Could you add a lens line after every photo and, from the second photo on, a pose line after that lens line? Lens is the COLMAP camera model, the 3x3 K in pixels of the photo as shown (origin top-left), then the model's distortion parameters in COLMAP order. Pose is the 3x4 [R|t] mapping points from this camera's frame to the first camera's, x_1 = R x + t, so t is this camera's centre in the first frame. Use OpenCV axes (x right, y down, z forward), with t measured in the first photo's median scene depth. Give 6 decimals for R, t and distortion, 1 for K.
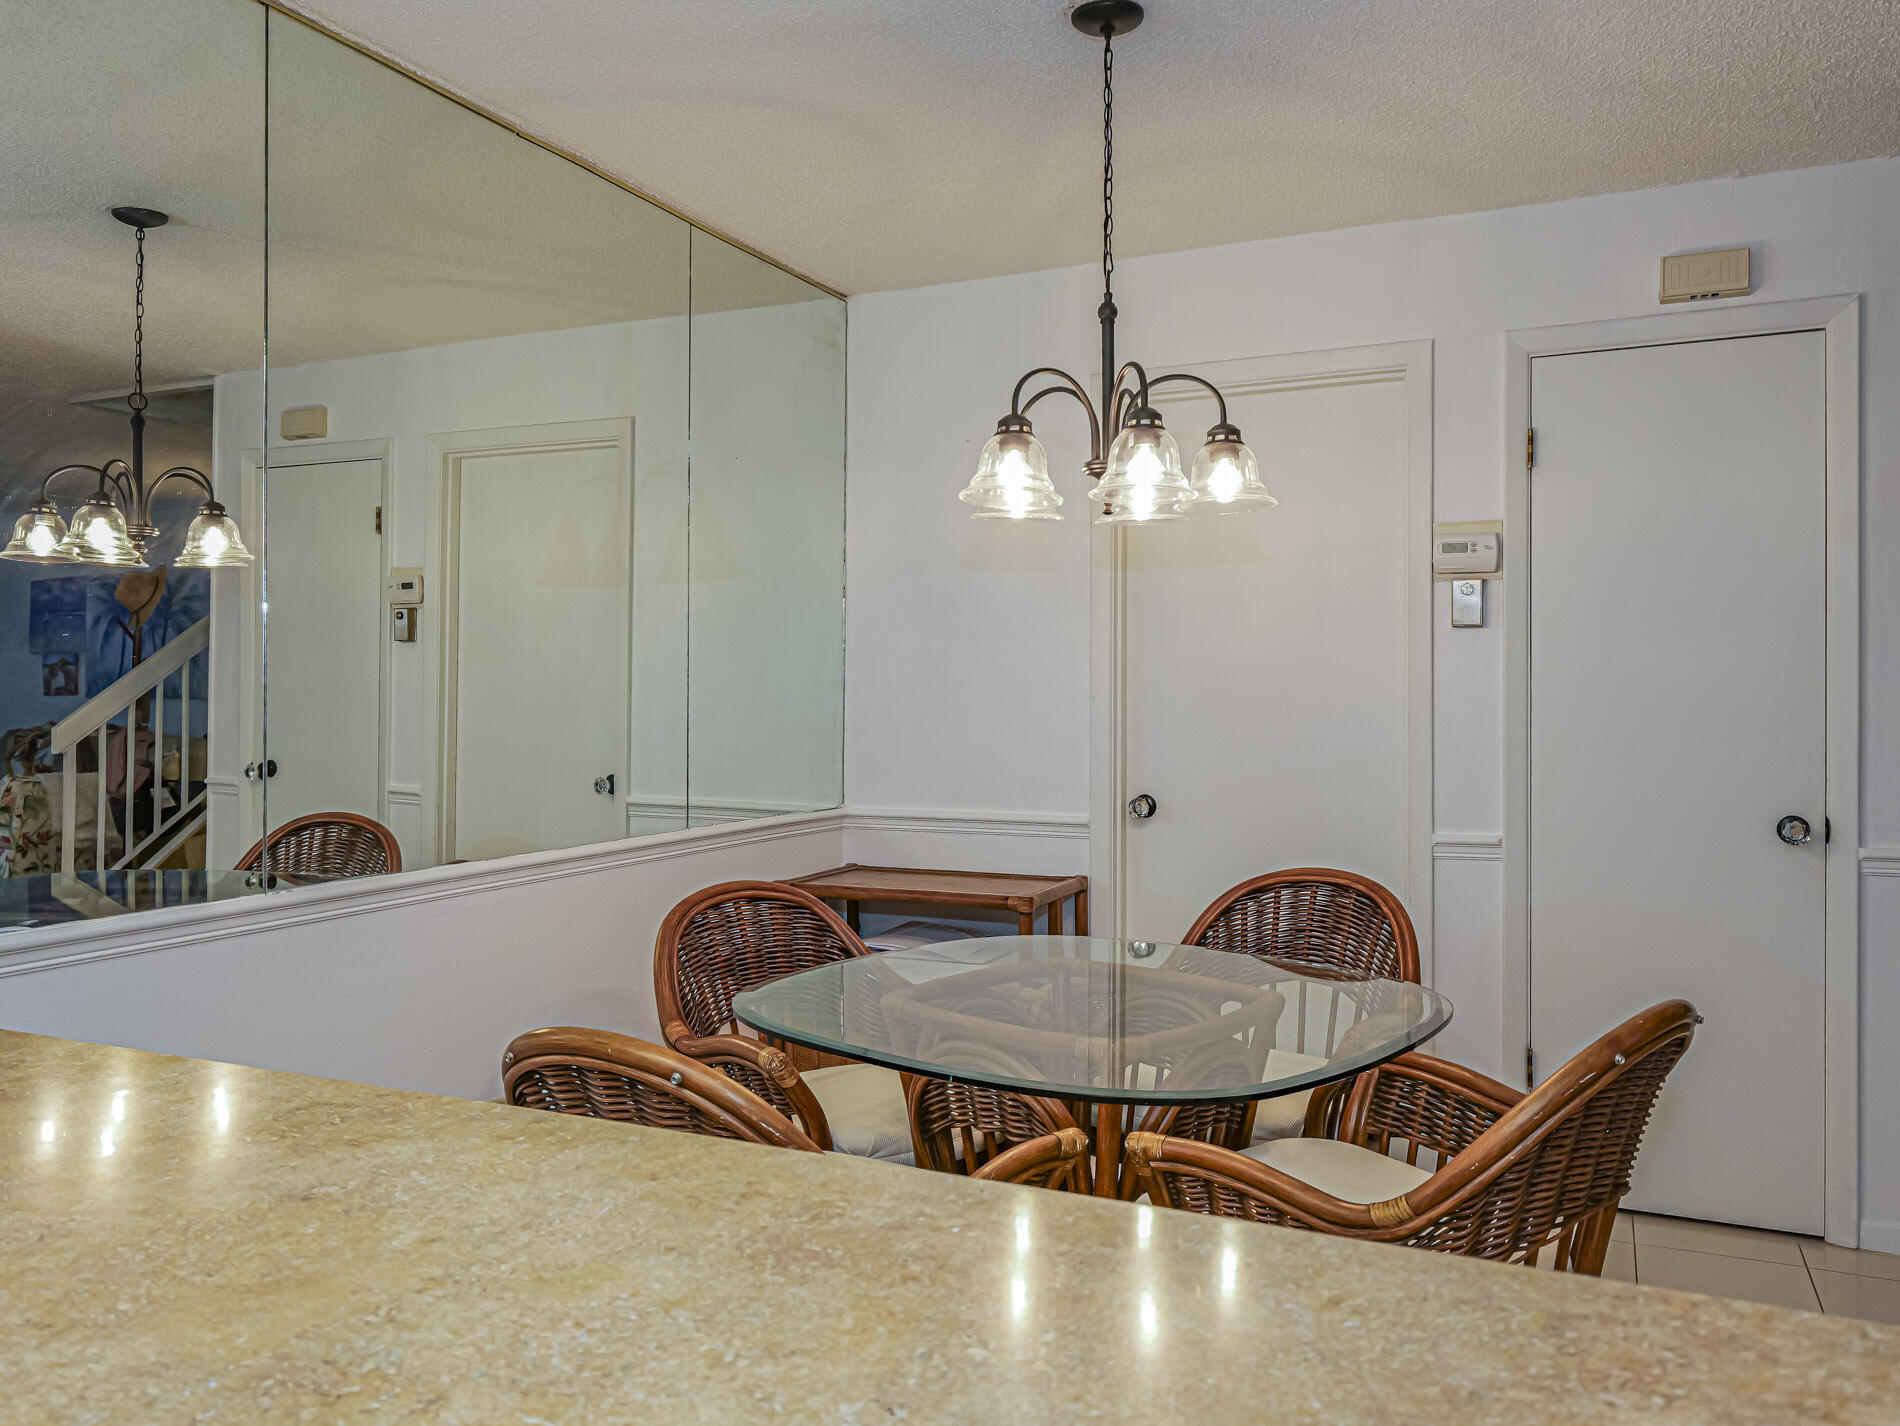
lens RADIAL K [[1414.0, 0, 950.0], [0, 1414.0, 713.0], [0, 0, 1]] dist [-0.011538, 0.001248]
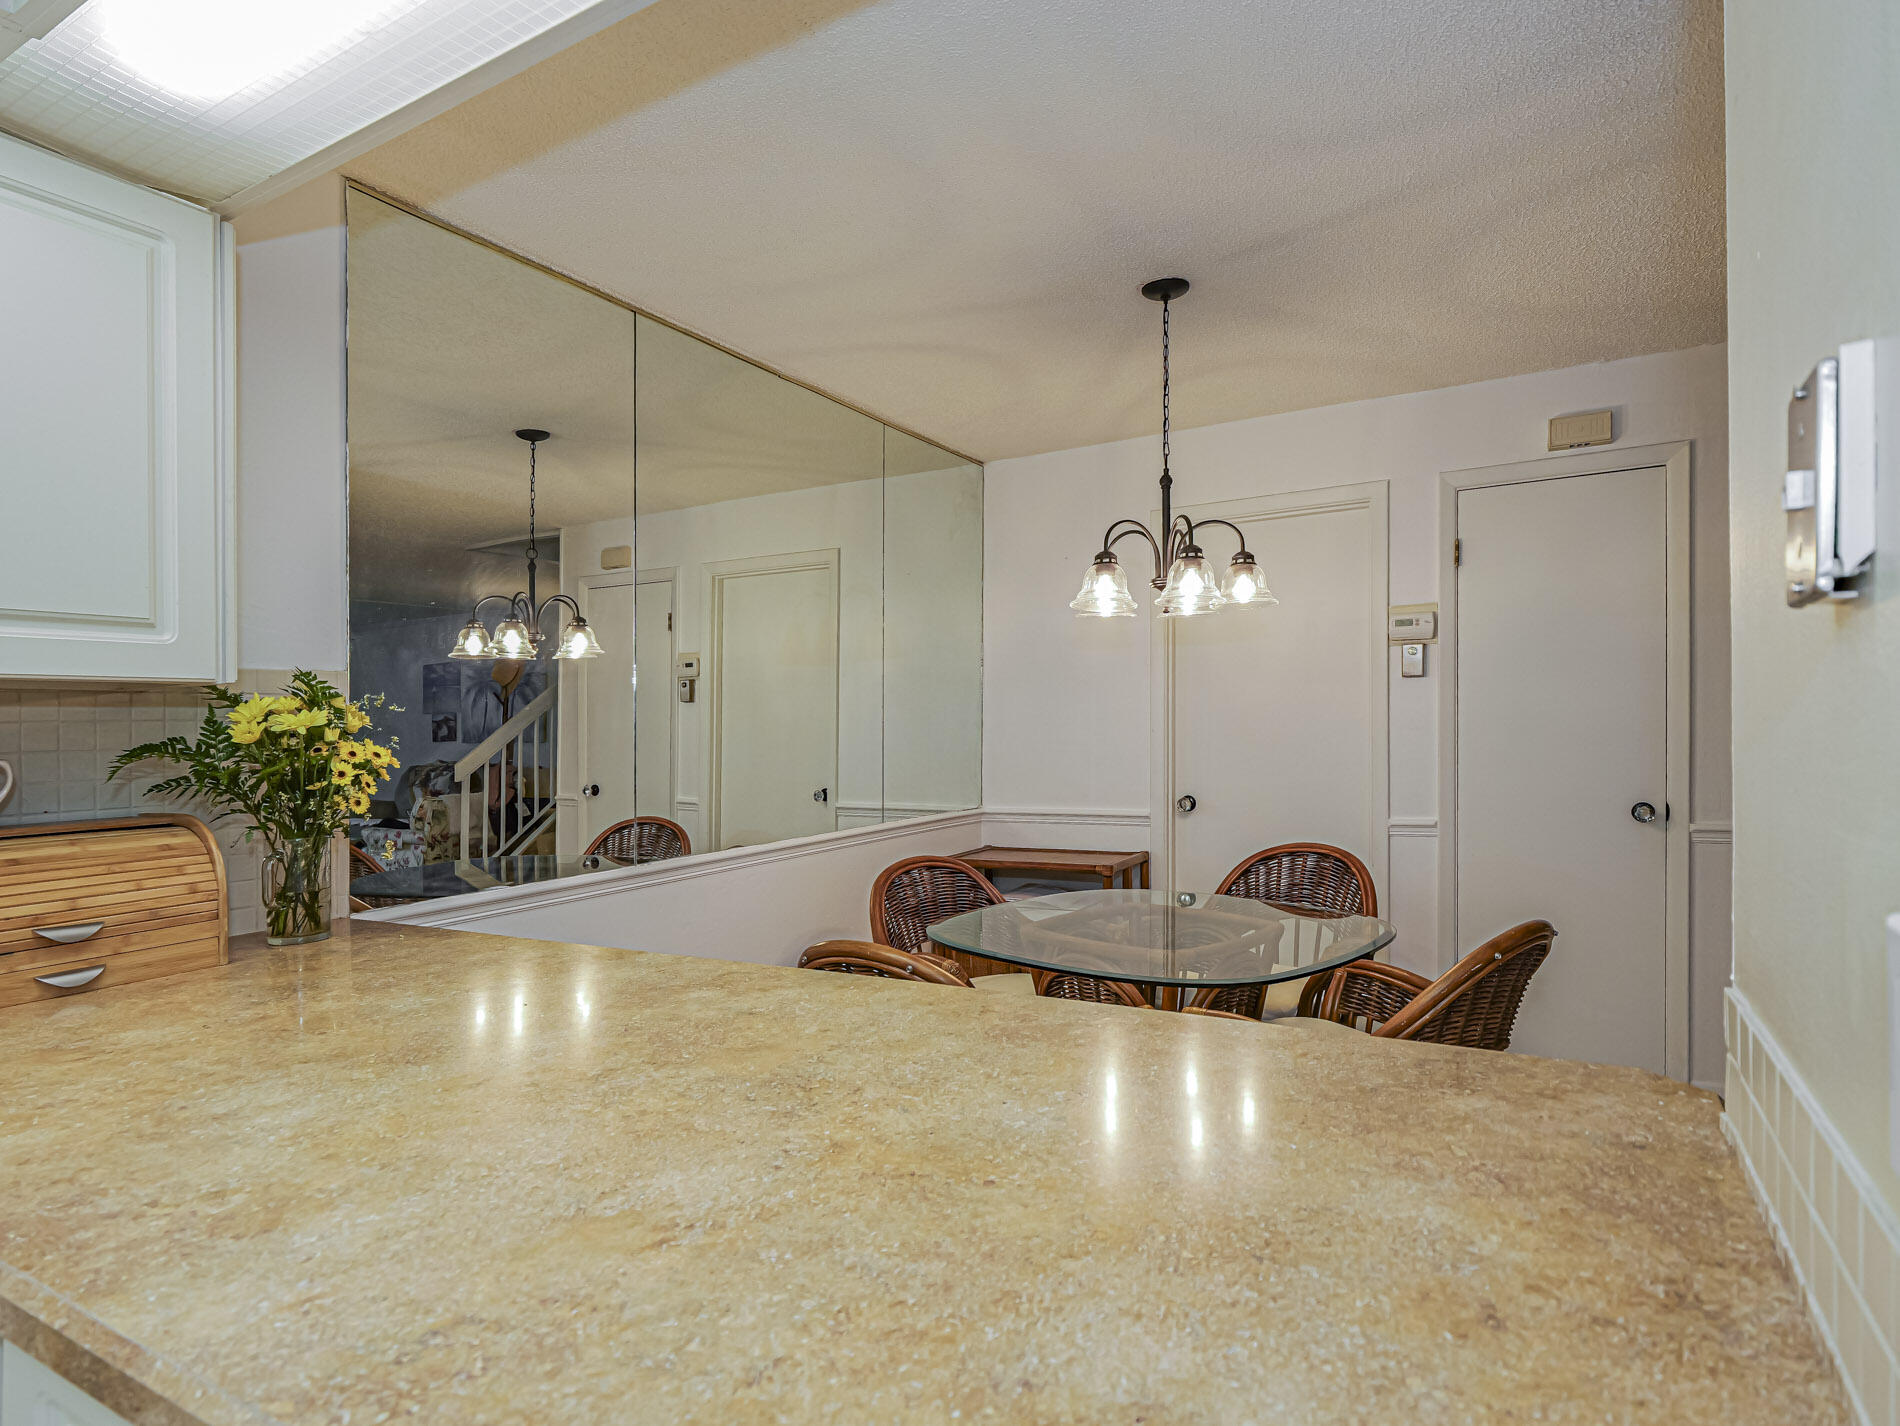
lens RADIAL K [[1041.8, 0, 957.1], [0, 1041.8, 815.1], [0, 0, 1]] dist [-0.007473, -0.000987]
pose [[0.996956, -0.015700, -0.076369, -0.024181], [0.021157, 0.997240, 0.071170, -0.004997], [0.075041, -0.072569, 0.994536, -0.119939]]
